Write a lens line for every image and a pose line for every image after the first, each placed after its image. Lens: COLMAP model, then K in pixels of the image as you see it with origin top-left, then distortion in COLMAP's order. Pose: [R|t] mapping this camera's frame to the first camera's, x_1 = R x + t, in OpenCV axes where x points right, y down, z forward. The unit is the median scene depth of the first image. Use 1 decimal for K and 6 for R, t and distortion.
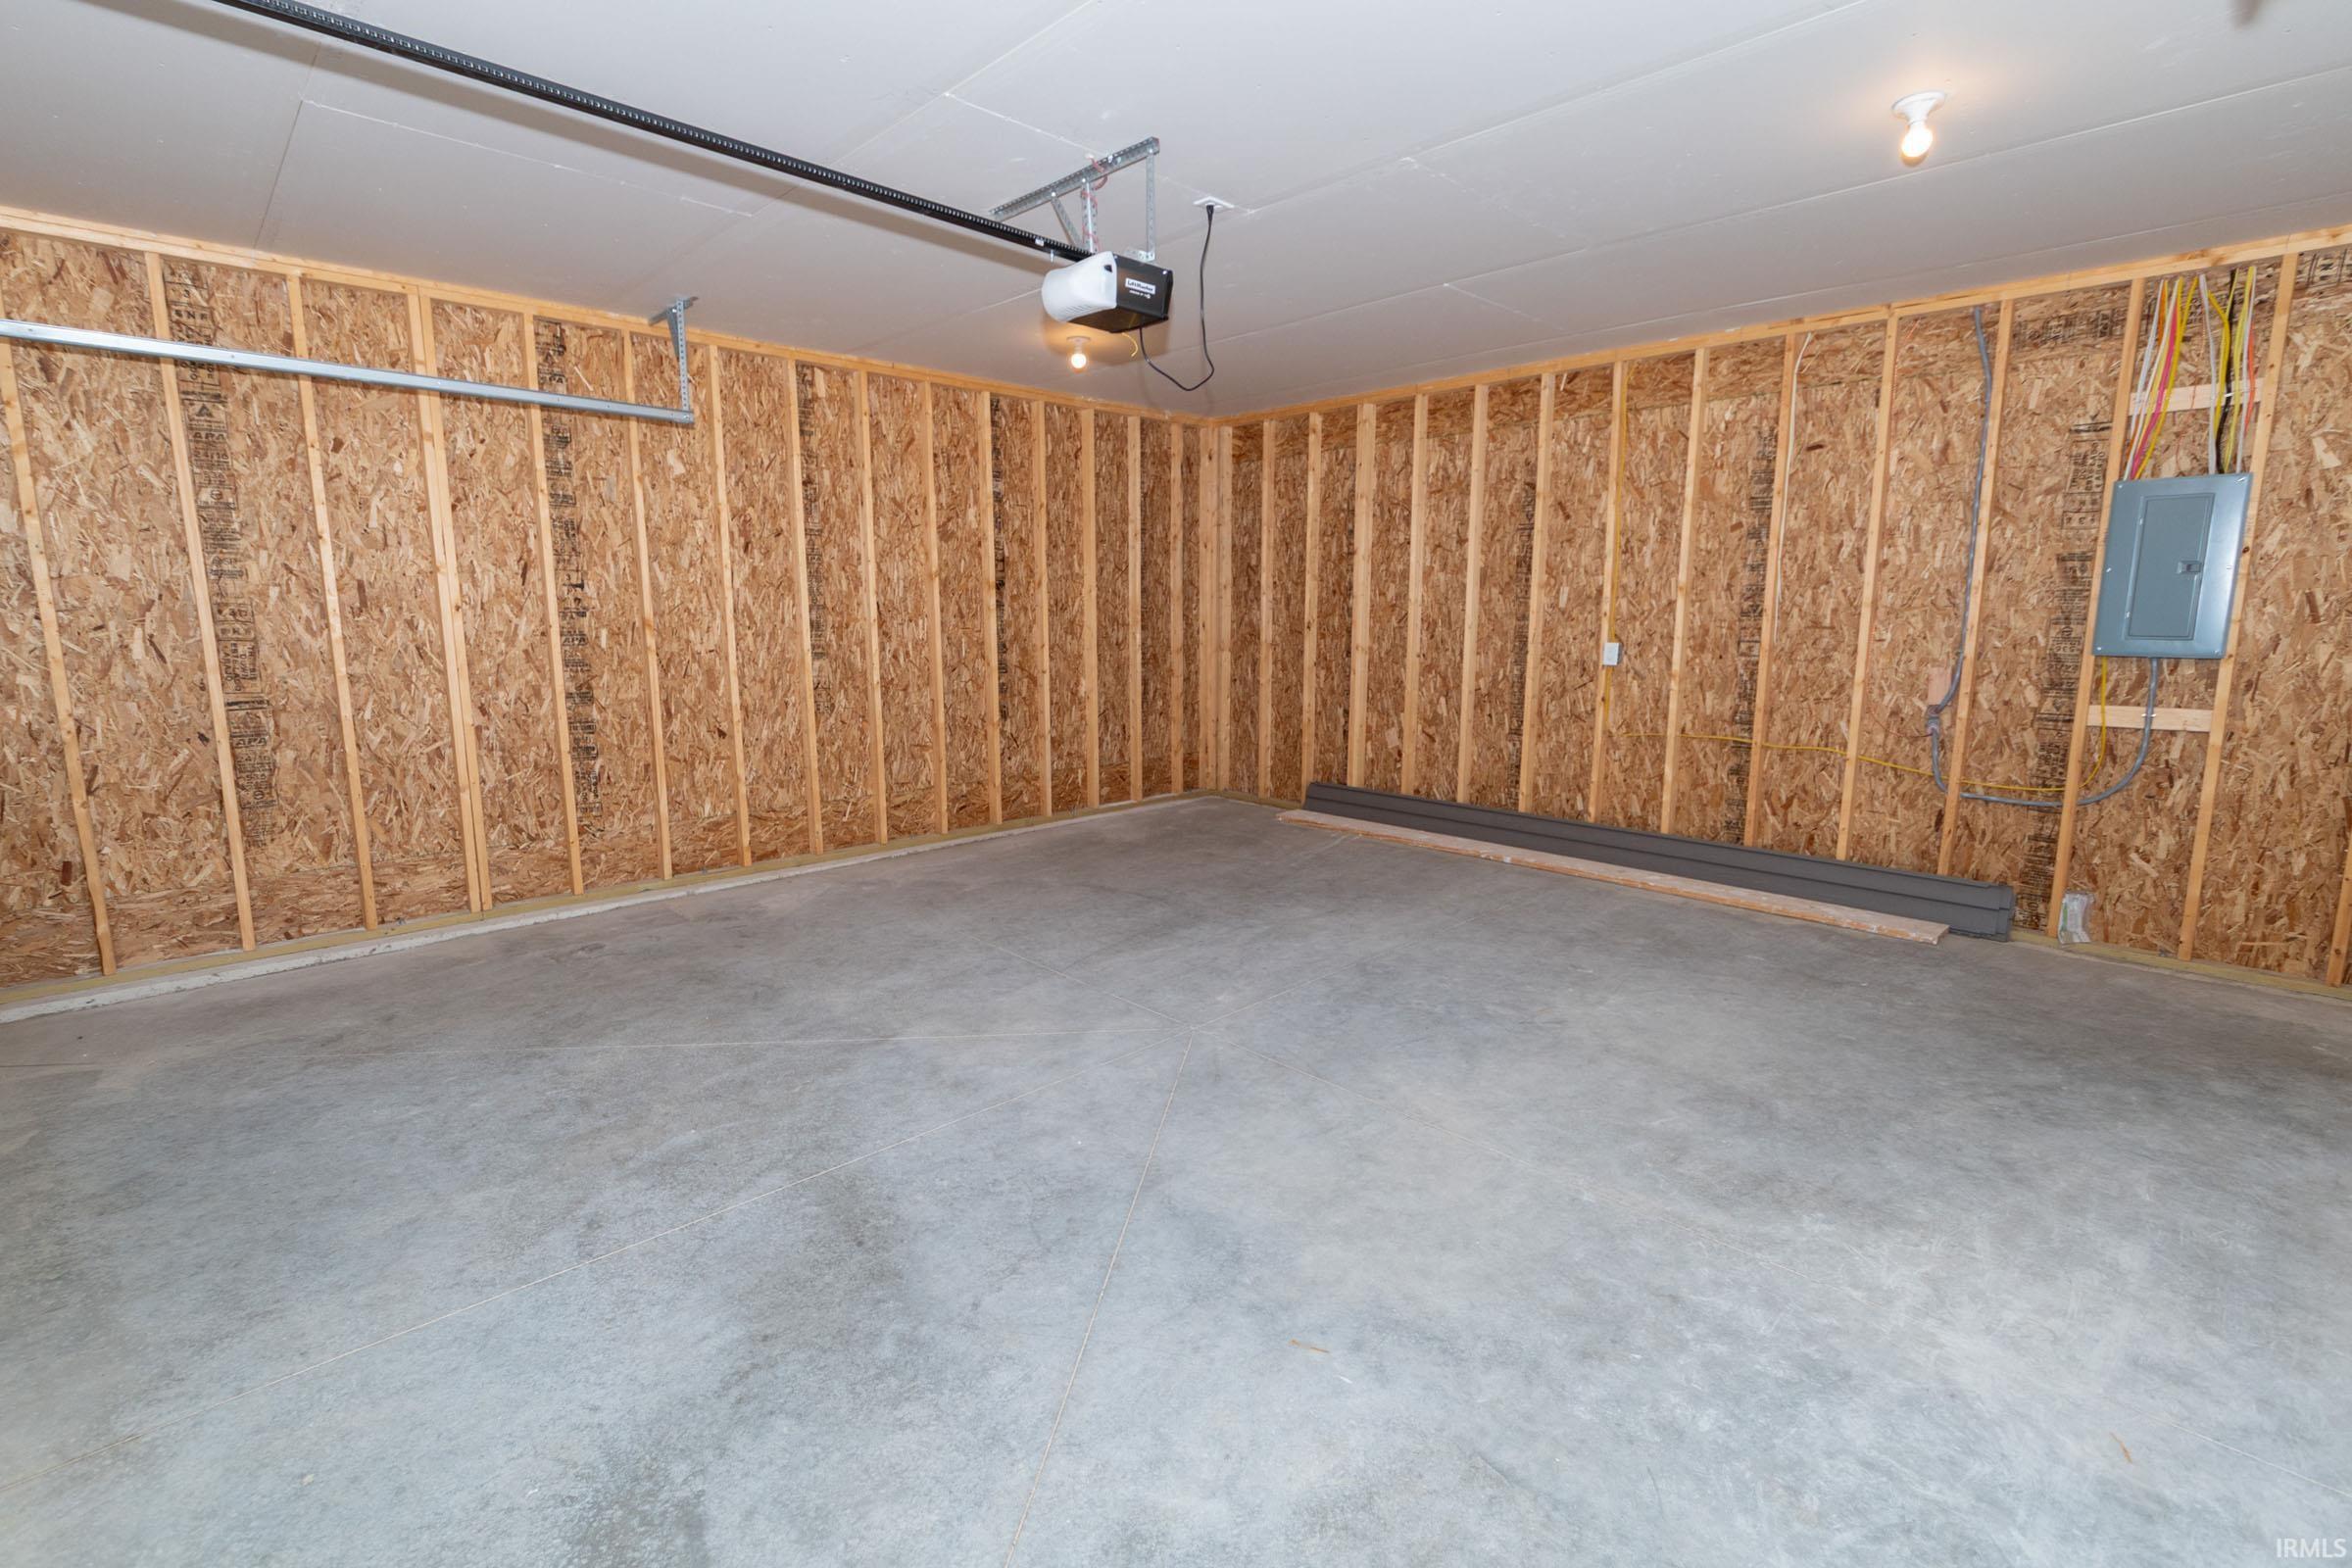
lens RADIAL K [[1028.3, 0, 1176.0], [0, 1028.3, 784.0], [0, 0, 1]] dist [0.002830, 0.000058]
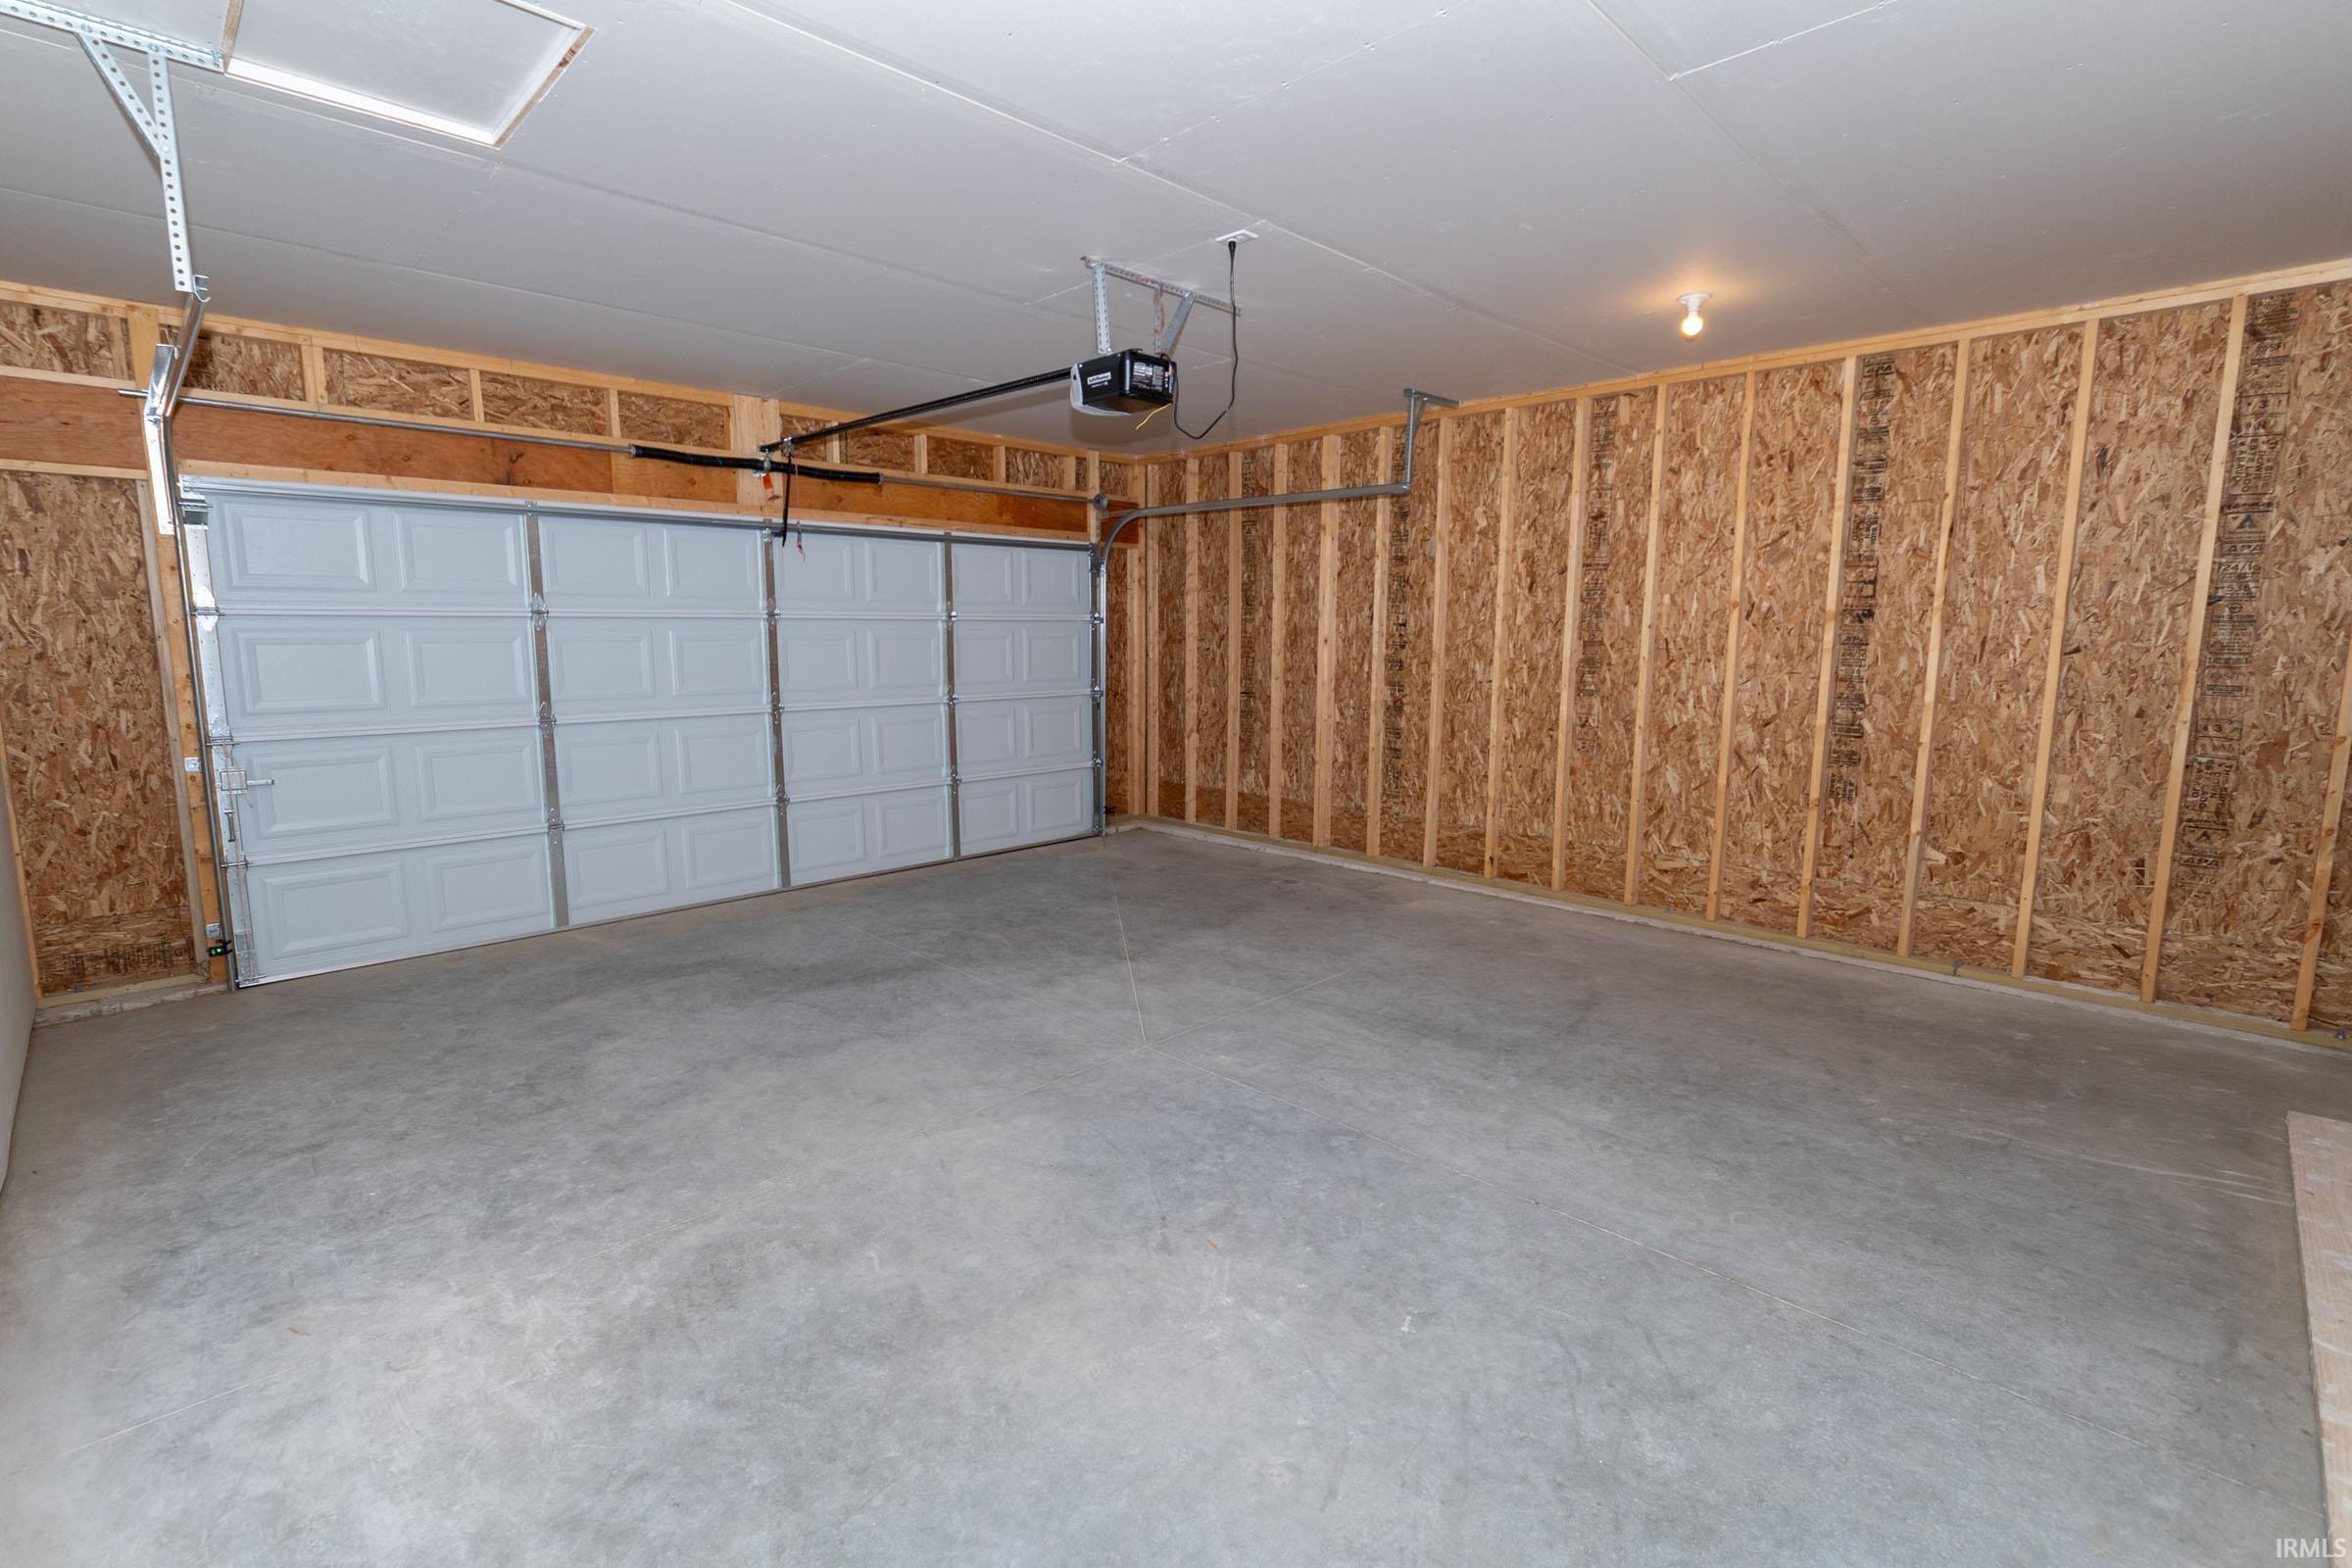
lens RADIAL K [[1081.3, 0, 1176.0], [0, 1081.3, 784.0], [0, 0, 1]] dist [0.009496, -0.000146]
pose [[0.019311, 0.141312, -0.989777, 0.998160], [-0.174692, 0.975210, 0.135824, -0.166256], [0.984434, 0.170283, 0.043518, 0.873003]]
